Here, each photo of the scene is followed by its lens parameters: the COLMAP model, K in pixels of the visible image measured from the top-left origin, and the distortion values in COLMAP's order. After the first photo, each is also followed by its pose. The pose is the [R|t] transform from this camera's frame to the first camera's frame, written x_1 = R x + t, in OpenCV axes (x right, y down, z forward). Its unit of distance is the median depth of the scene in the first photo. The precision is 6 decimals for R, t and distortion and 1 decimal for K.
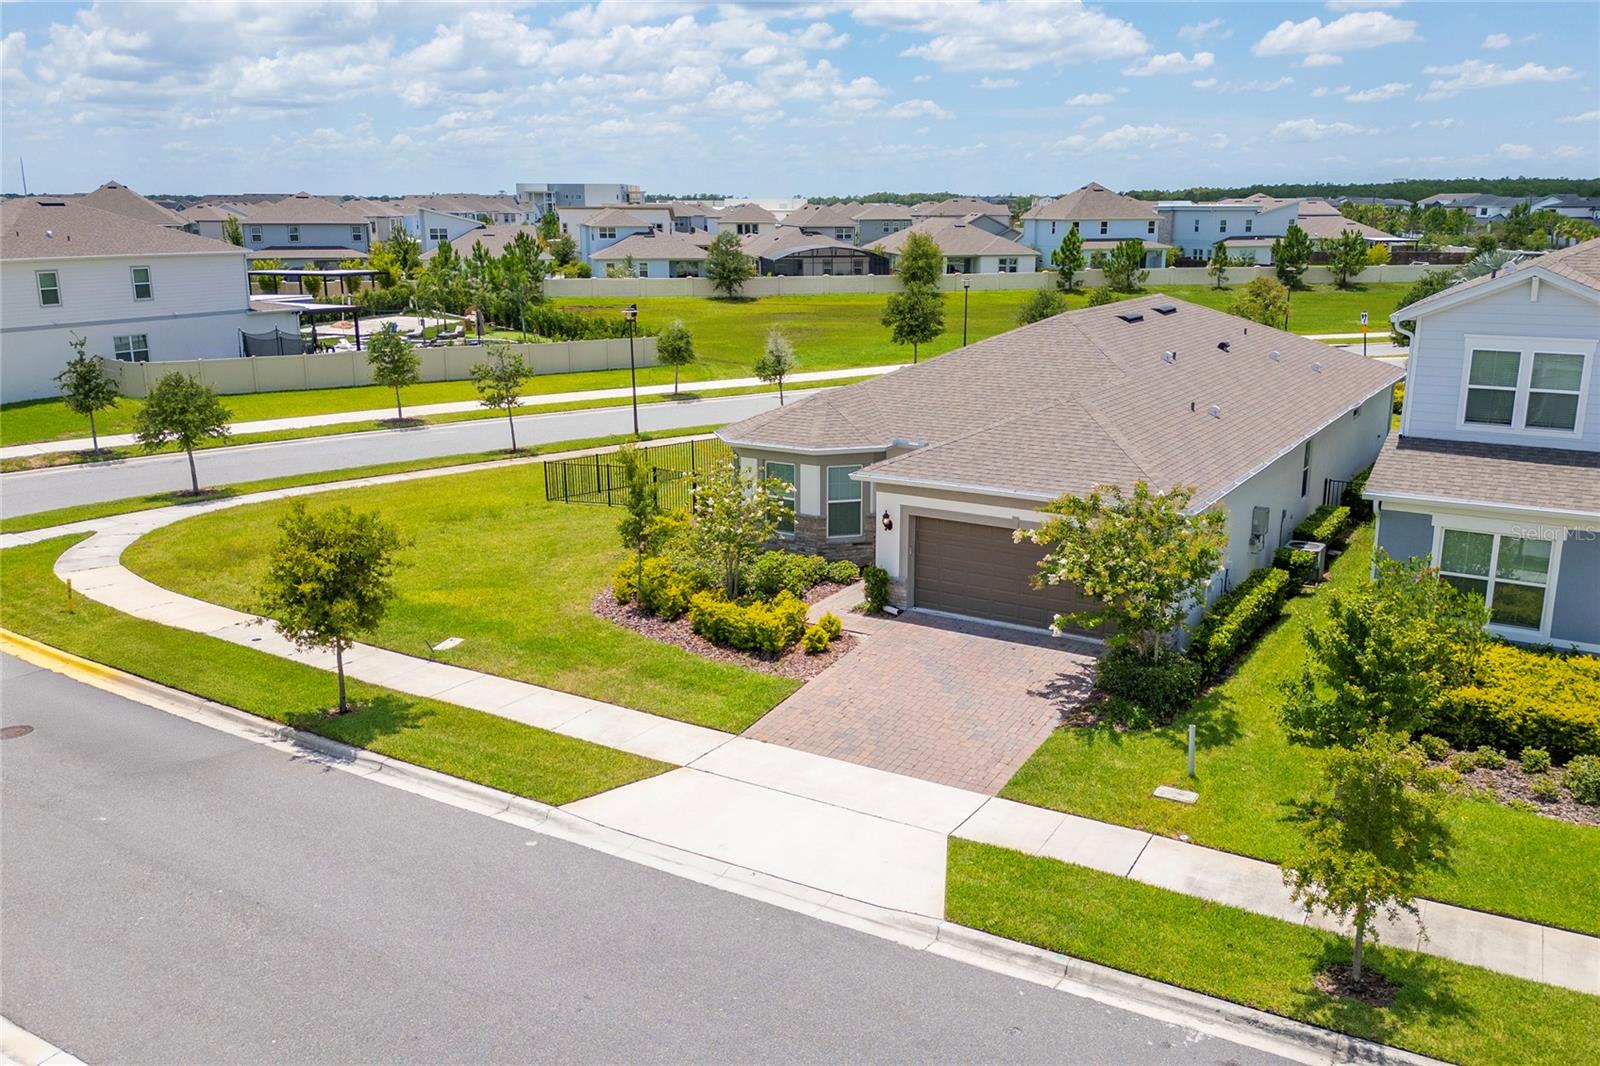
lens RADIAL K [[1393.3, 0, 801.0], [0, 1393.3, 507.2], [0, 0, 1]] dist [0.088104, -0.114892]
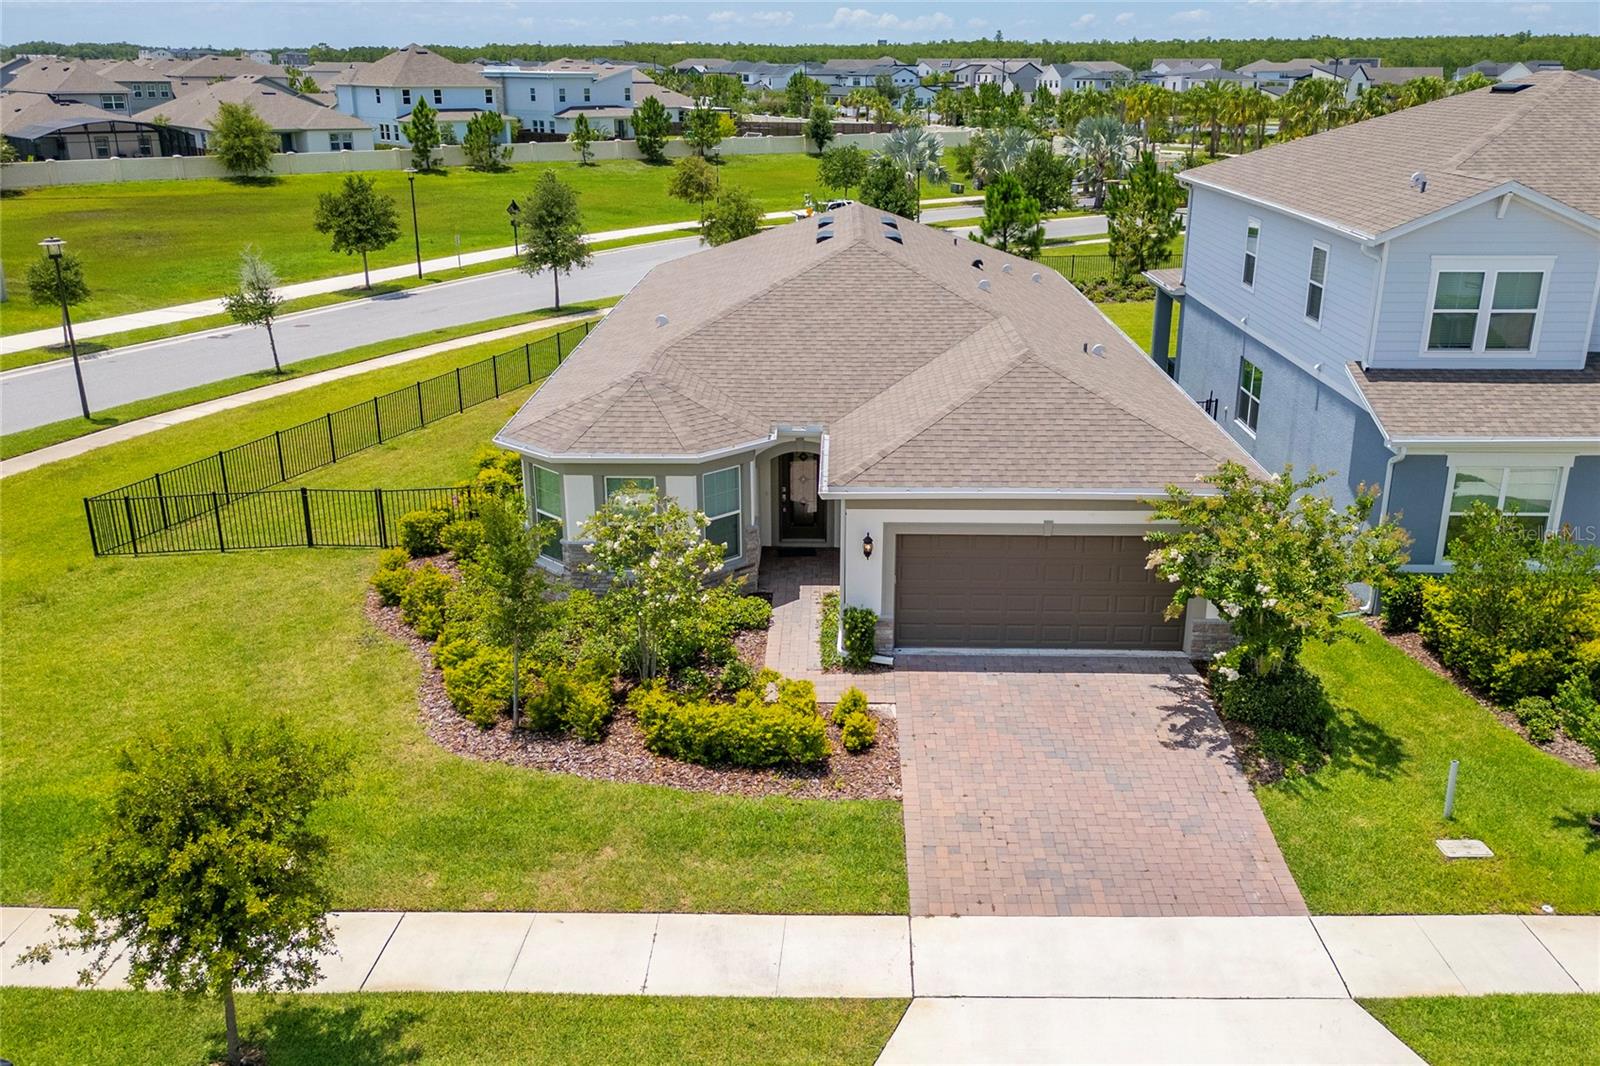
lens RADIAL K [[1405.3, 0, 865.7], [0, 1405.3, 532.7], [0, 0, 1]] dist [0.037330, -0.013645]
pose [[0.837802, -0.165846, 0.520176, -0.330654], [0.108027, 0.984266, 0.139821, -0.103062], [-0.535181, -0.060950, 0.842536, 0.361877]]
